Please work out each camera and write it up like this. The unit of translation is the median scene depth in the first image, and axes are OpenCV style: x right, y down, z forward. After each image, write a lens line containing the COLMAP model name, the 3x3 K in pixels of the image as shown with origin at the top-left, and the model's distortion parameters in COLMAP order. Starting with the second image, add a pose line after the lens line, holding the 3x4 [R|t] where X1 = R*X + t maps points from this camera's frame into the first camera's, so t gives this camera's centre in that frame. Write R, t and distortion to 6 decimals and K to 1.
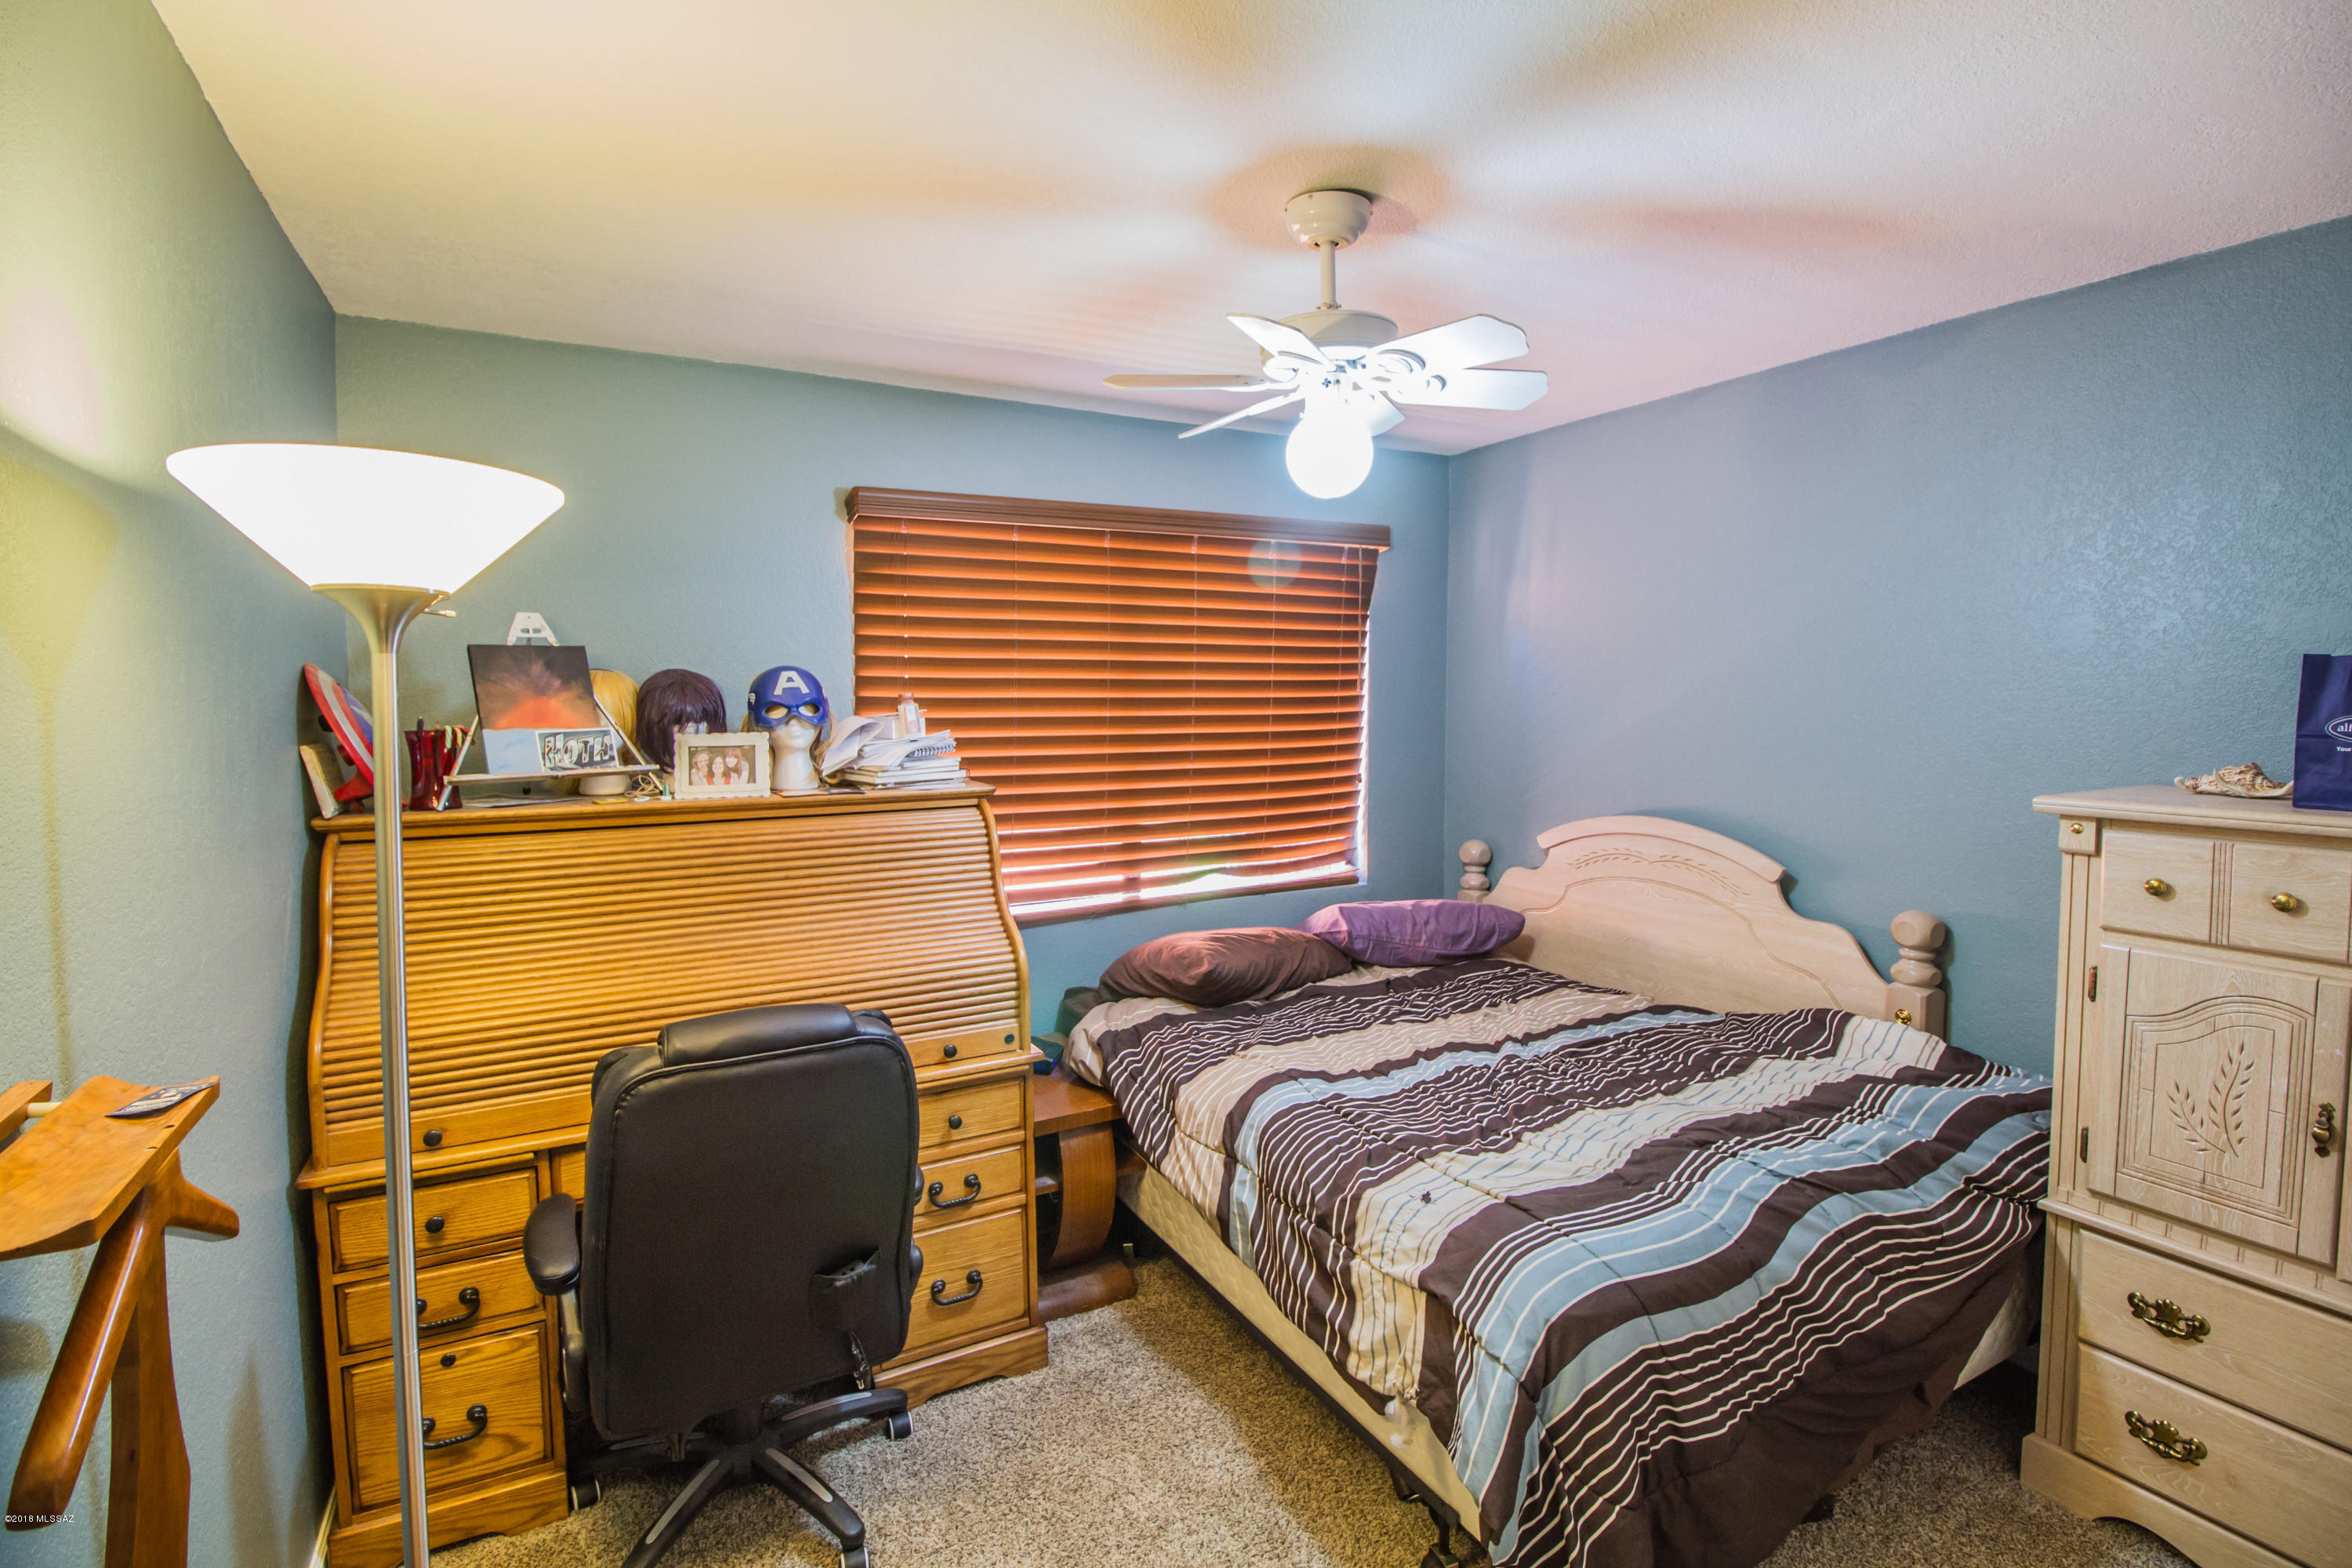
lens RADIAL K [[1089.8, 0, 1173.1], [0, 1089.8, 753.2], [0, 0, 1]] dist [-0.001445, -0.011842]
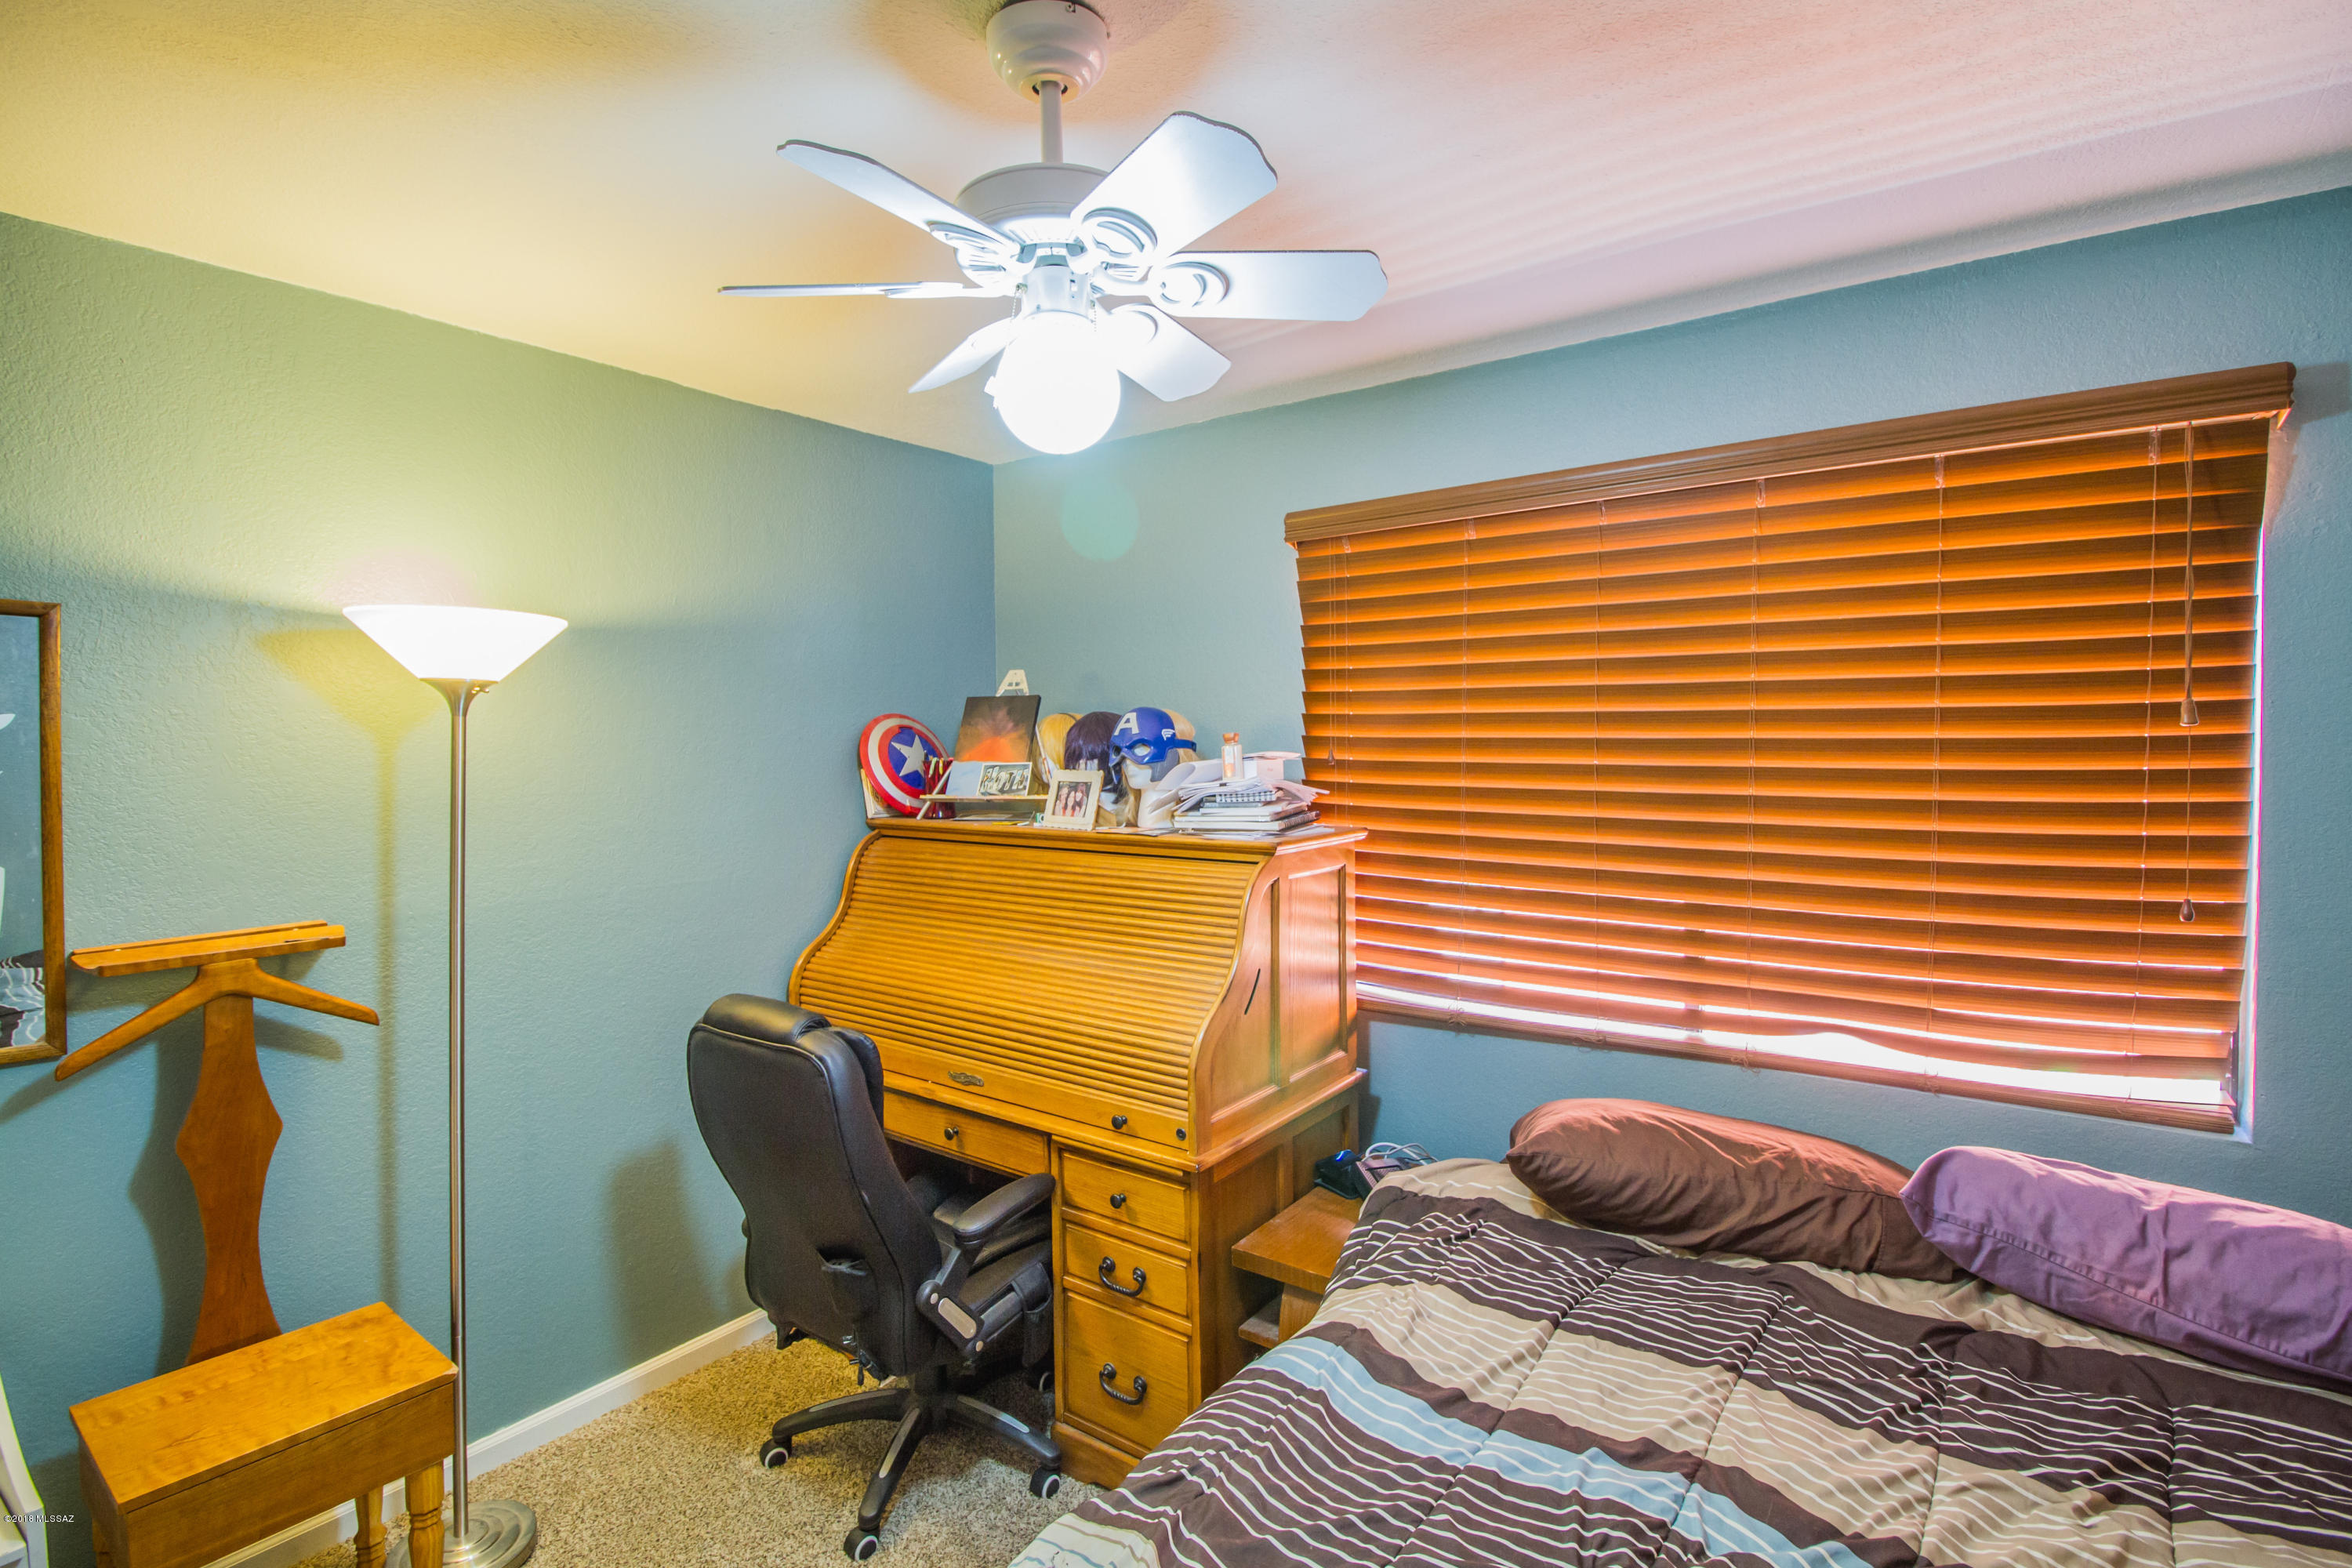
lens RADIAL K [[1089.8, 0, 1173.1], [0, 1089.8, 753.2], [0, 0, 1]] dist [-0.001445, -0.011842]
pose [[0.427922, 0.017091, -0.903654, 0.563642], [-0.045489, 0.998961, -0.002647, -0.033178], [0.902670, 0.042239, 0.428255, 0.556144]]
